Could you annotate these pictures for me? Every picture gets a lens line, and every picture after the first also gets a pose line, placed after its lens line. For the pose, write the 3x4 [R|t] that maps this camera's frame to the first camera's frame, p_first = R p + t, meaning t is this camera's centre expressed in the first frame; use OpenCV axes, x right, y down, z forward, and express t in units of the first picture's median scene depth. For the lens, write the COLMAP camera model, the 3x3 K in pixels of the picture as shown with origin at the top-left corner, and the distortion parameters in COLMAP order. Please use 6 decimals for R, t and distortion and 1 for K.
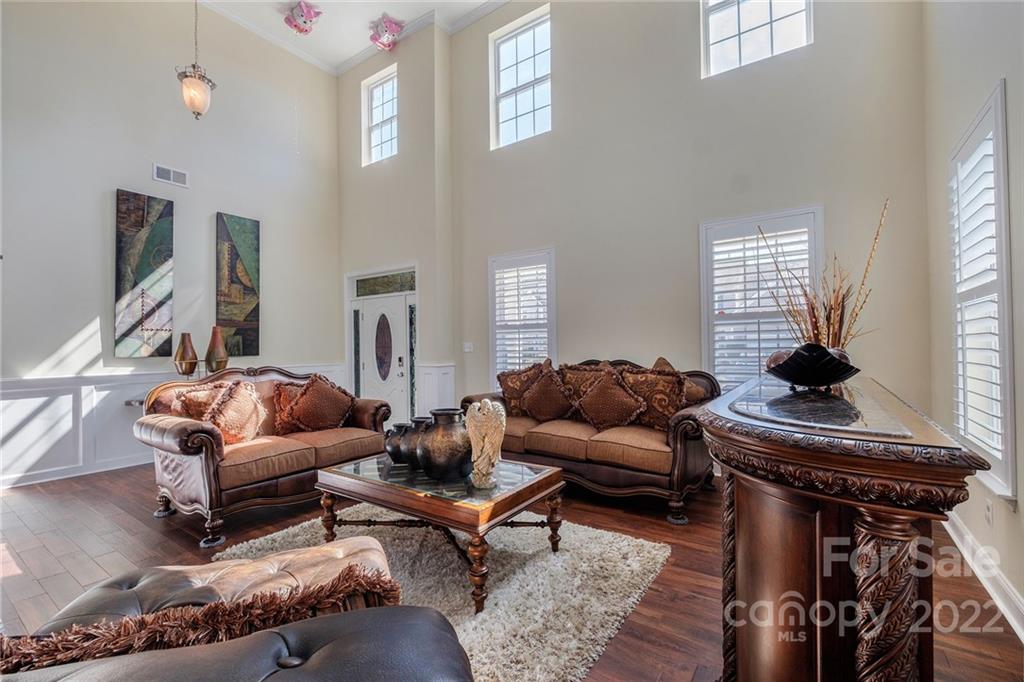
lens RADIAL K [[452.8, 0, 512.0], [0, 452.8, 341.0], [0, 0, 1]] dist [-0.000719, 0.000022]
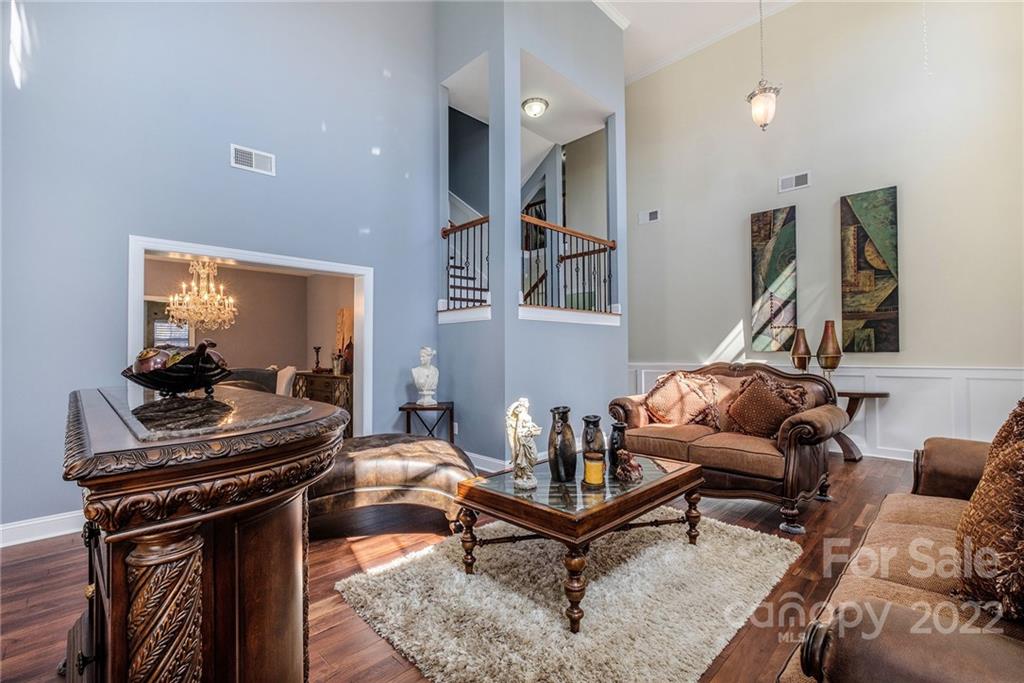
lens RADIAL K [[452.8, 0, 512.0], [0, 452.8, 341.5], [0, 0, 1]] dist [-0.000719, 0.000022]
pose [[-0.184330, -0.015674, -0.982739, 0.420931], [0.015320, 0.999706, -0.018818, 0.021143], [0.982745, -0.018525, -0.184035, 0.544582]]
